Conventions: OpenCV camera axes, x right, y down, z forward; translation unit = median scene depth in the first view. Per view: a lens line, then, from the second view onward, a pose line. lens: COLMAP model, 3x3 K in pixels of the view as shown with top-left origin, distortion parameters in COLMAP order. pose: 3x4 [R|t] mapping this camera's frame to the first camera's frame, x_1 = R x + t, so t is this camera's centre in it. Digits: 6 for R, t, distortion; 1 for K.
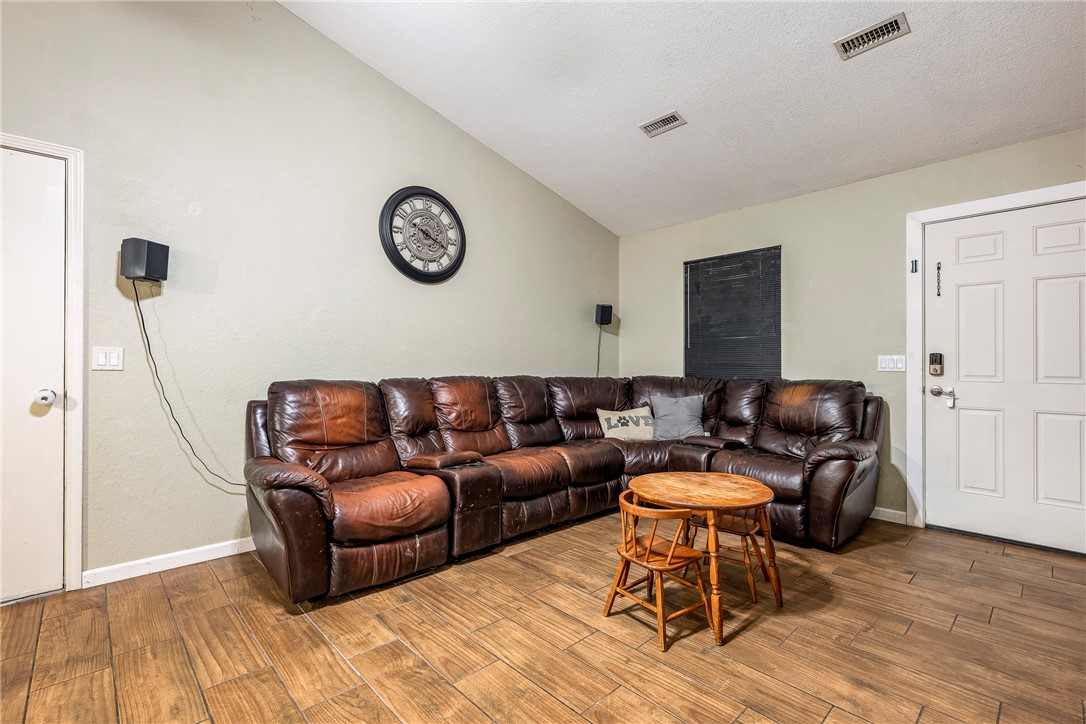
lens RADIAL K [[485.7, 0, 543.3], [0, 485.7, 365.0], [0, 0, 1]] dist [0.001820, 0.000286]
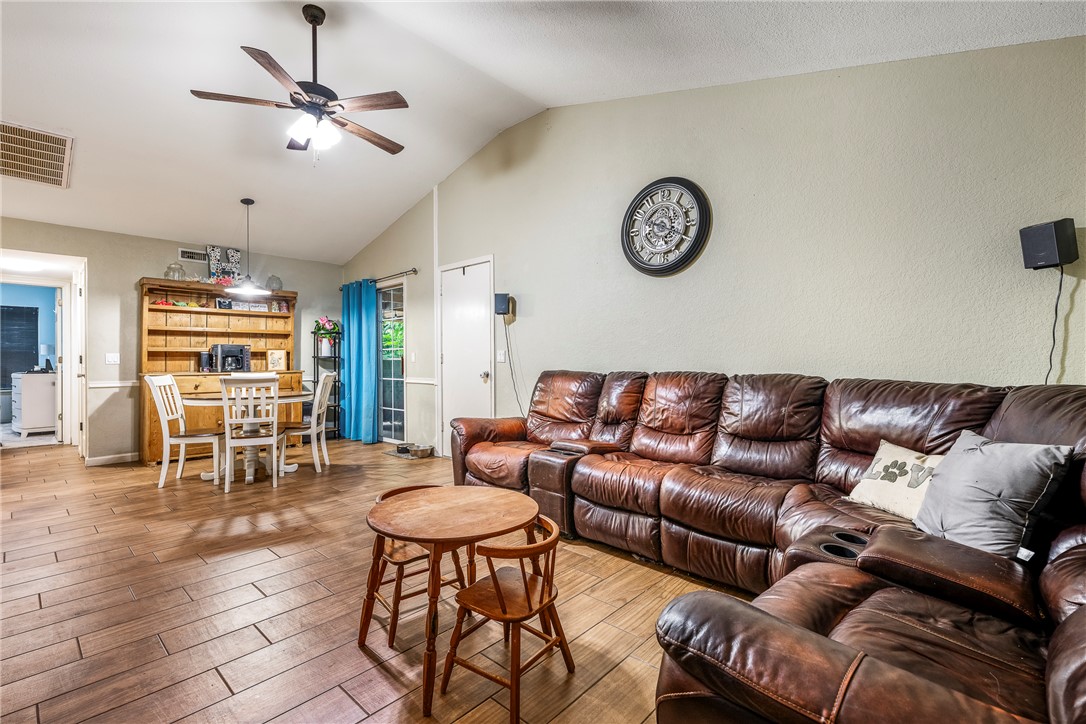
lens RADIAL K [[485.7, 0, 543.3], [0, 485.7, 365.0], [0, 0, 1]] dist [0.001820, 0.000286]
pose [[0.079243, 0.002772, -0.996851, 0.777484], [-0.003156, 0.999992, 0.002530, 0.010598], [0.996850, 0.002946, 0.079252, 0.738909]]
